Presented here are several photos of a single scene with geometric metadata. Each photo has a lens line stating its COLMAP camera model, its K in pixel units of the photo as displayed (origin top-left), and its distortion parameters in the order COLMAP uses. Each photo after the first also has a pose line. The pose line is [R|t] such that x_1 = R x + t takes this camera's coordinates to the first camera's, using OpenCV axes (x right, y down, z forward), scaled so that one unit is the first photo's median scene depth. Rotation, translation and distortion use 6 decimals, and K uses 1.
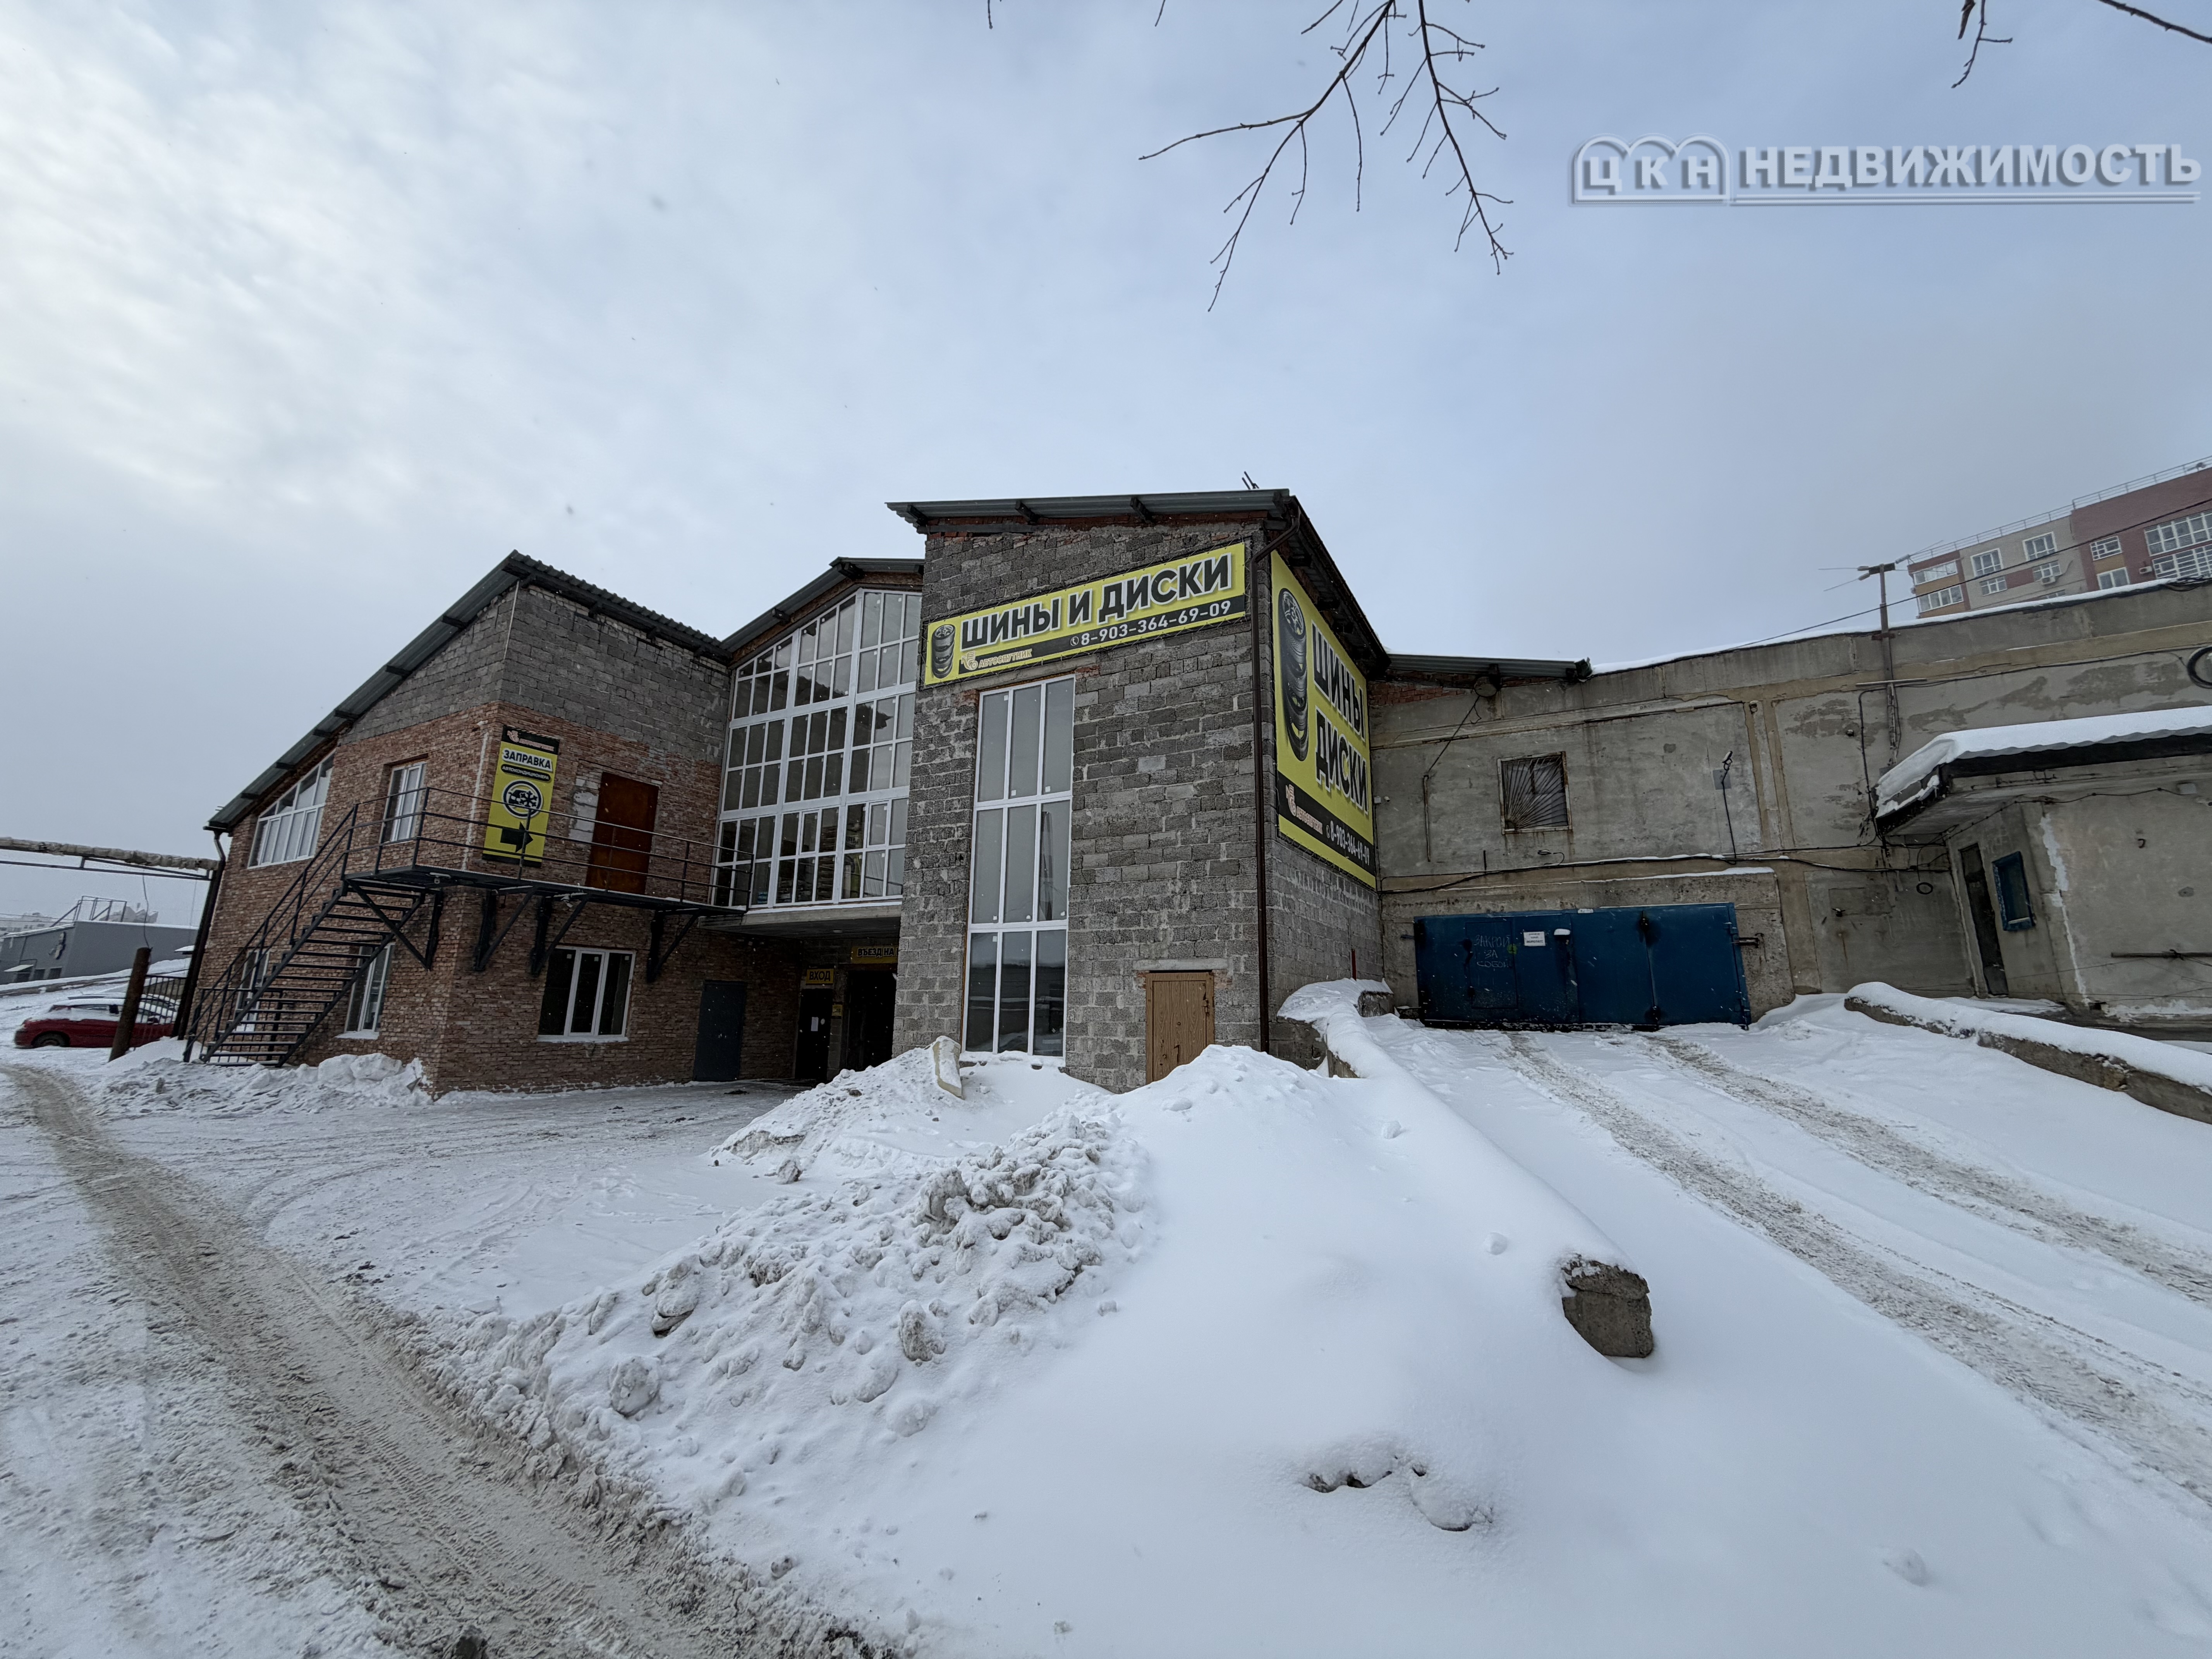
lens RADIAL K [[880.8, 0, 1106.4], [0, 880.8, 839.9], [0, 0, 1]] dist [0.001272, 0.000077]
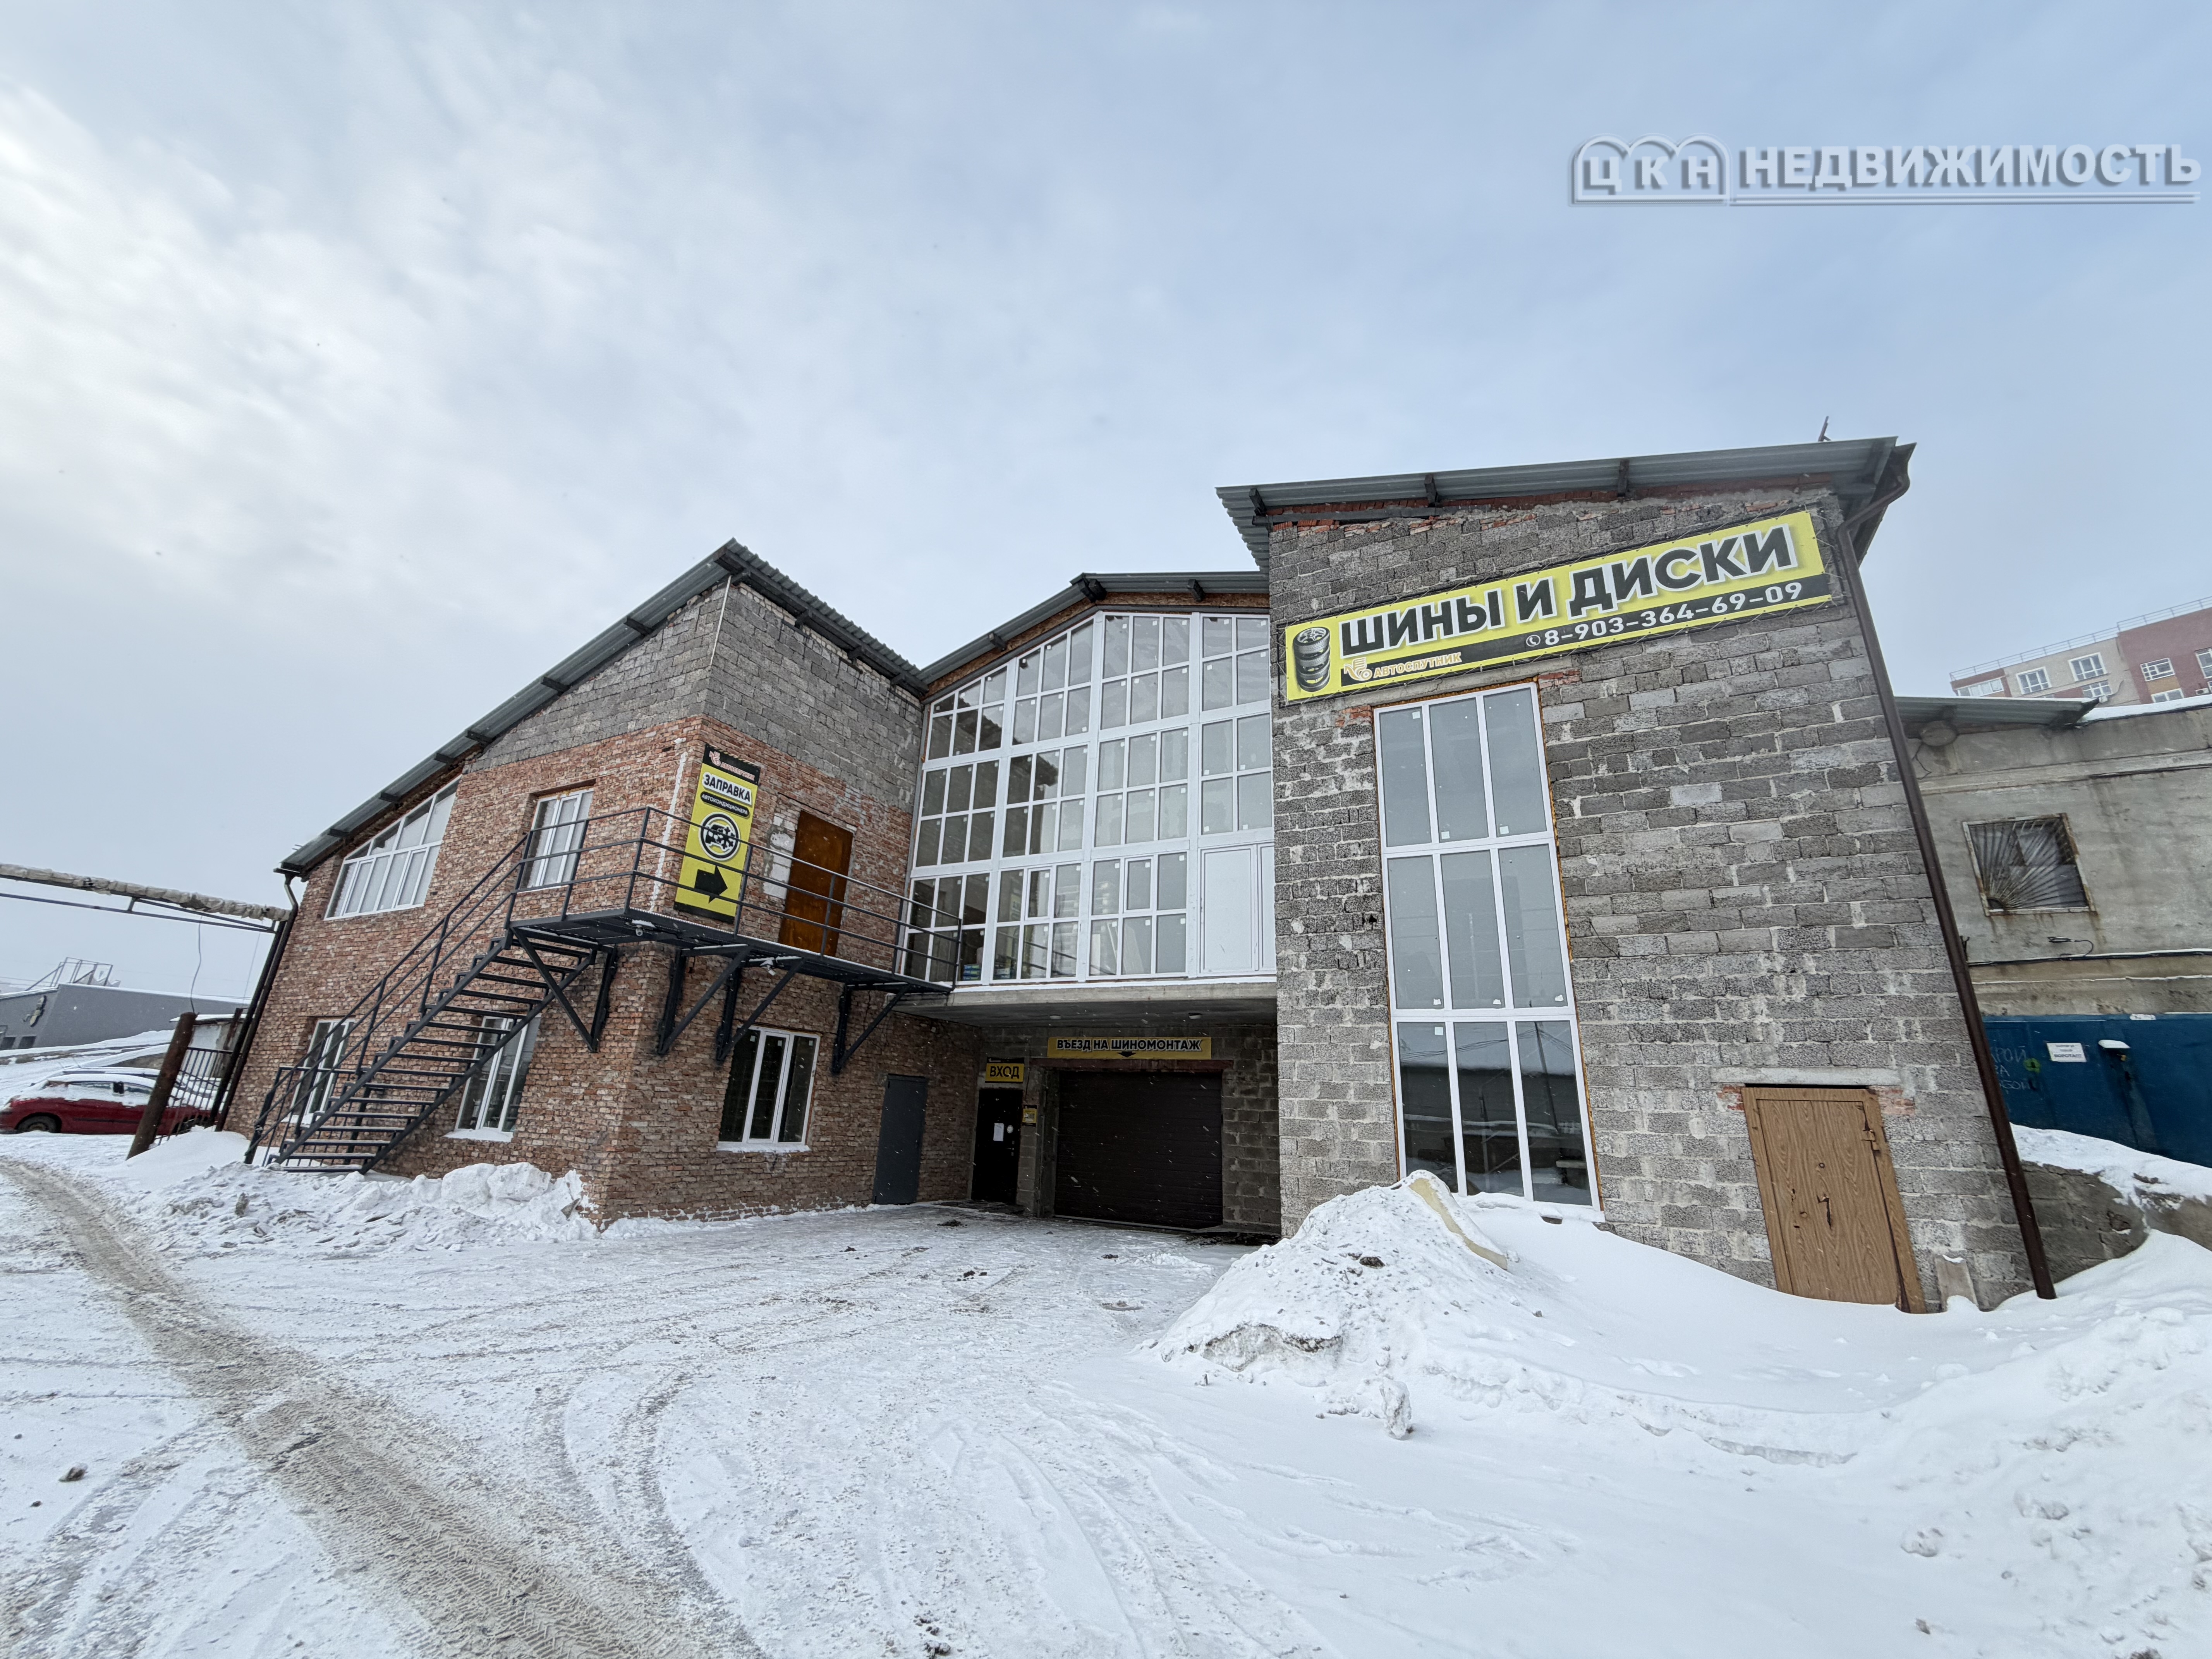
lens RADIAL K [[880.8, 0, 1106.4], [0, 880.8, 839.9], [0, 0, 1]] dist [0.001272, 0.000077]
pose [[0.999440, 0.031625, 0.010906, -0.353532], [-0.030252, 0.993597, -0.108858, 0.036452], [-0.014279, 0.108467, 0.993997, 0.222142]]
